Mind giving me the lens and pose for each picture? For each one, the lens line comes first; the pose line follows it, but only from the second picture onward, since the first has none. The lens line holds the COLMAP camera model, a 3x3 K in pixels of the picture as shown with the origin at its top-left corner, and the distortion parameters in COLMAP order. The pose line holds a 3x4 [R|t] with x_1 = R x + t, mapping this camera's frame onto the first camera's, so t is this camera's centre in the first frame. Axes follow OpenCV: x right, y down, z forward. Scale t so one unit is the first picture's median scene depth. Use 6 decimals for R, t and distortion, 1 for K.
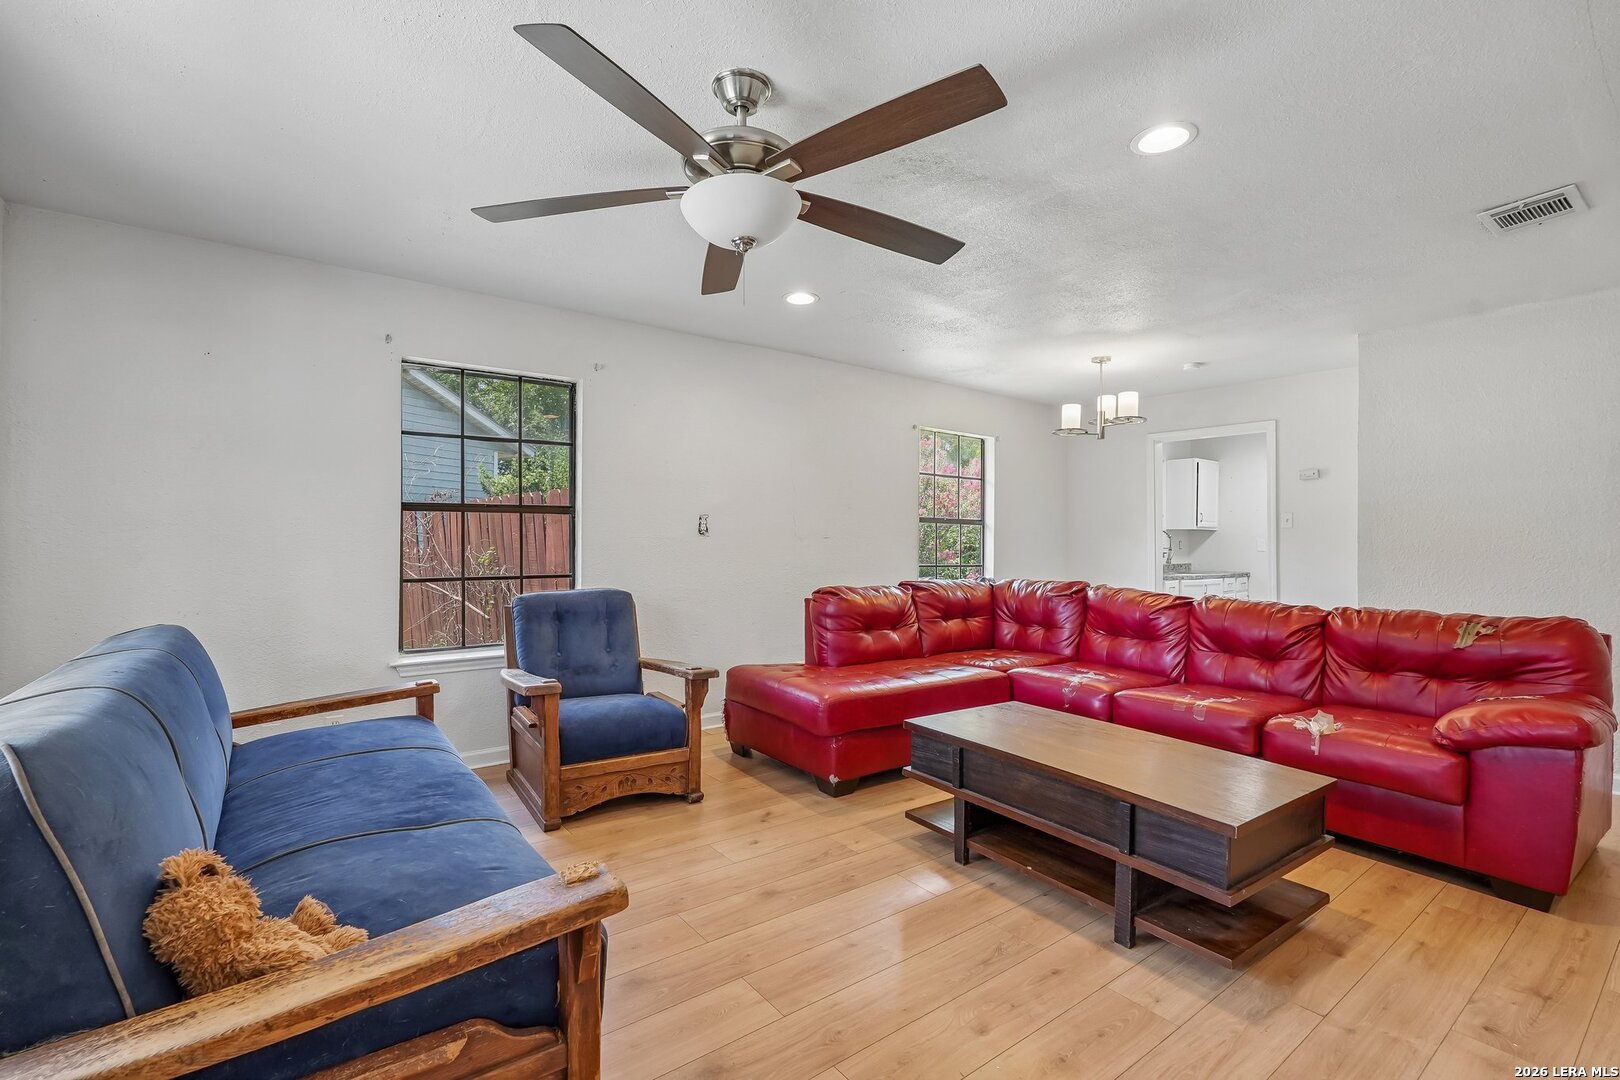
lens RADIAL K [[708.0, 0, 810.0], [0, 708.0, 540.0], [0, 0, 1]] dist [0.000136, 0.000014]
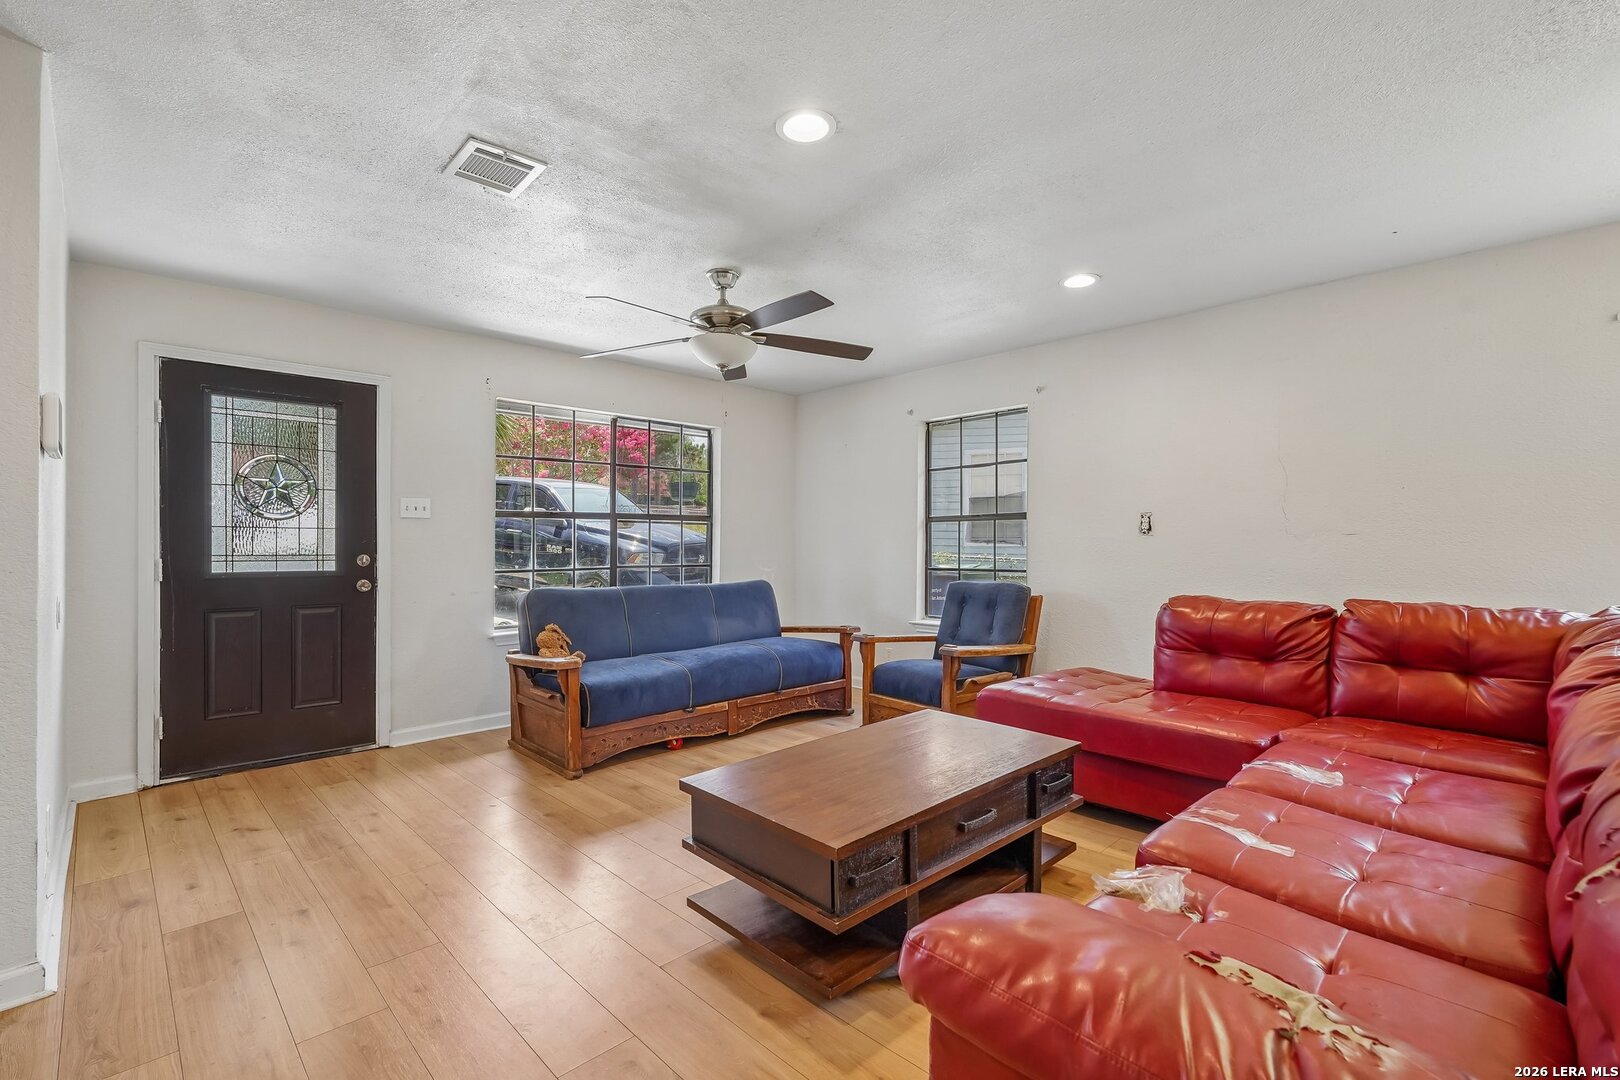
lens RADIAL K [[735.5, 0, 810.0], [0, 735.5, 540.0], [0, 0, 1]] dist [-0.021493, 0.012169]
pose [[0.136962, -0.012304, -0.990500, 0.890480], [0.004122, 0.999921, -0.011851, 0.013803], [0.990568, -0.002460, 0.137002, 0.510199]]
